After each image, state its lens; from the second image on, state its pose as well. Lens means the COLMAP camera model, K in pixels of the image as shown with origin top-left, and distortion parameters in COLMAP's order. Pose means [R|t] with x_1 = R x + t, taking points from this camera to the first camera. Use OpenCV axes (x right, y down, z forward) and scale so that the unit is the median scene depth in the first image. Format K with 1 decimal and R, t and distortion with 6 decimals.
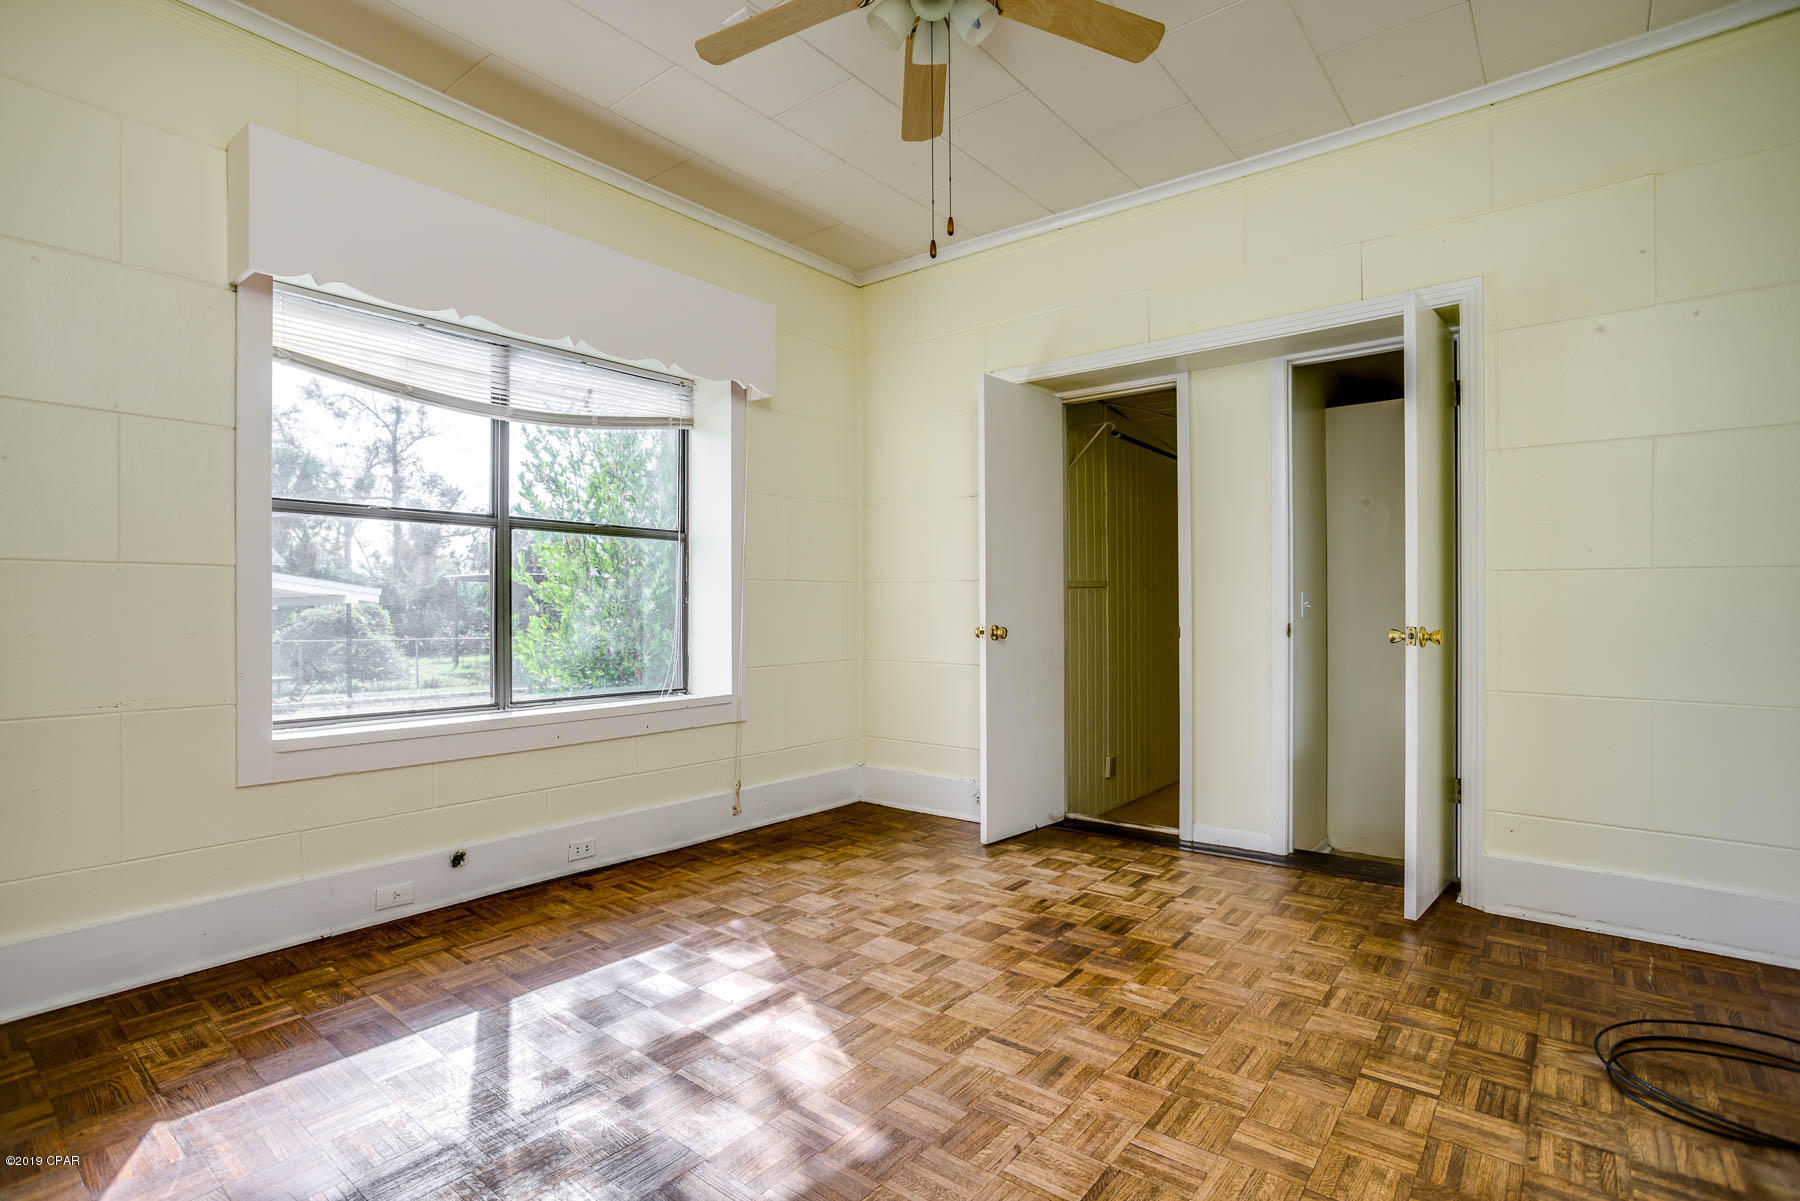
lens RADIAL K [[856.9, 0, 900.0], [0, 856.9, 600.5], [0, 0, 1]] dist [-0.056456, 0.028875]
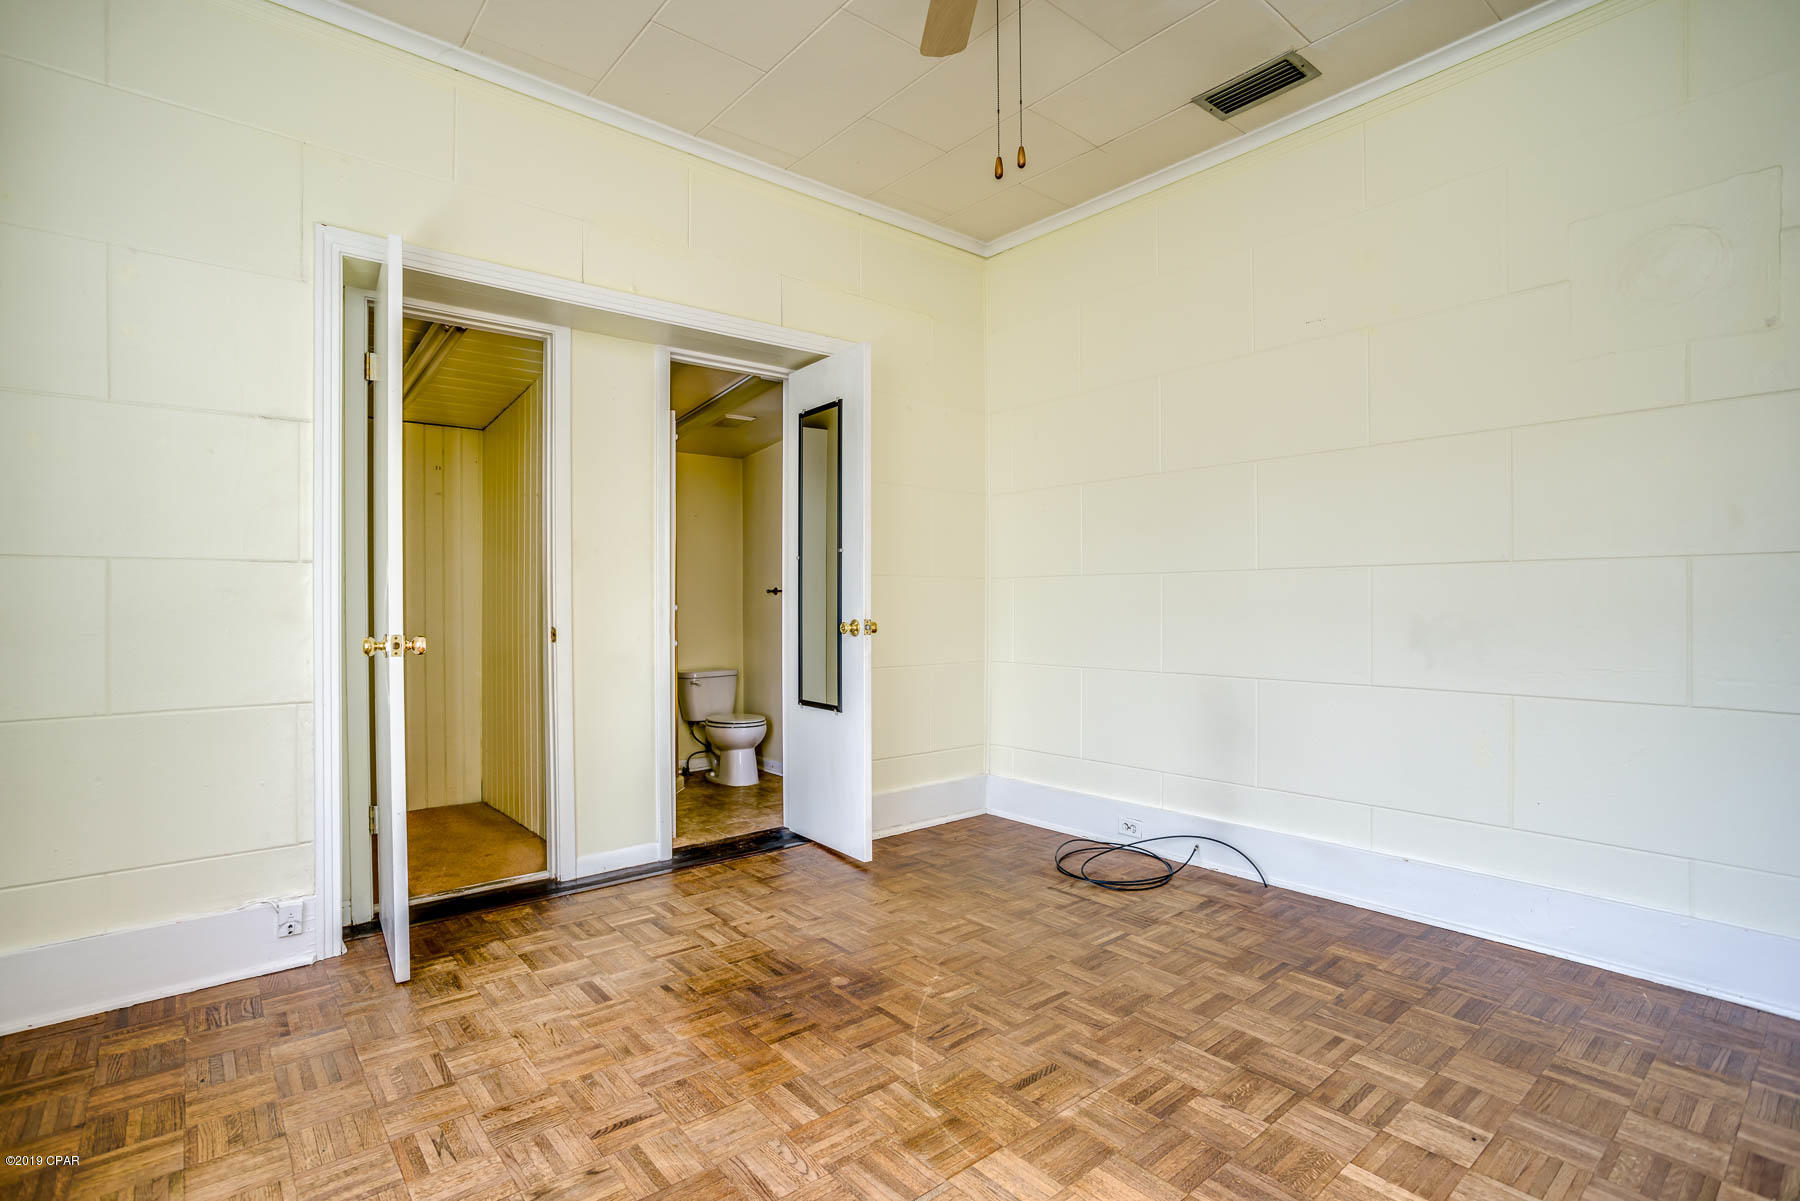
lens RADIAL K [[856.9, 0, 900.0], [0, 856.9, 600.5], [0, 0, 1]] dist [-0.056456, 0.028875]
pose [[0.206276, 0.001023, 0.978493, -0.543701], [-0.004506, 0.999990, -0.000096, 0.002799], [-0.978483, -0.004390, 0.206279, 0.647904]]
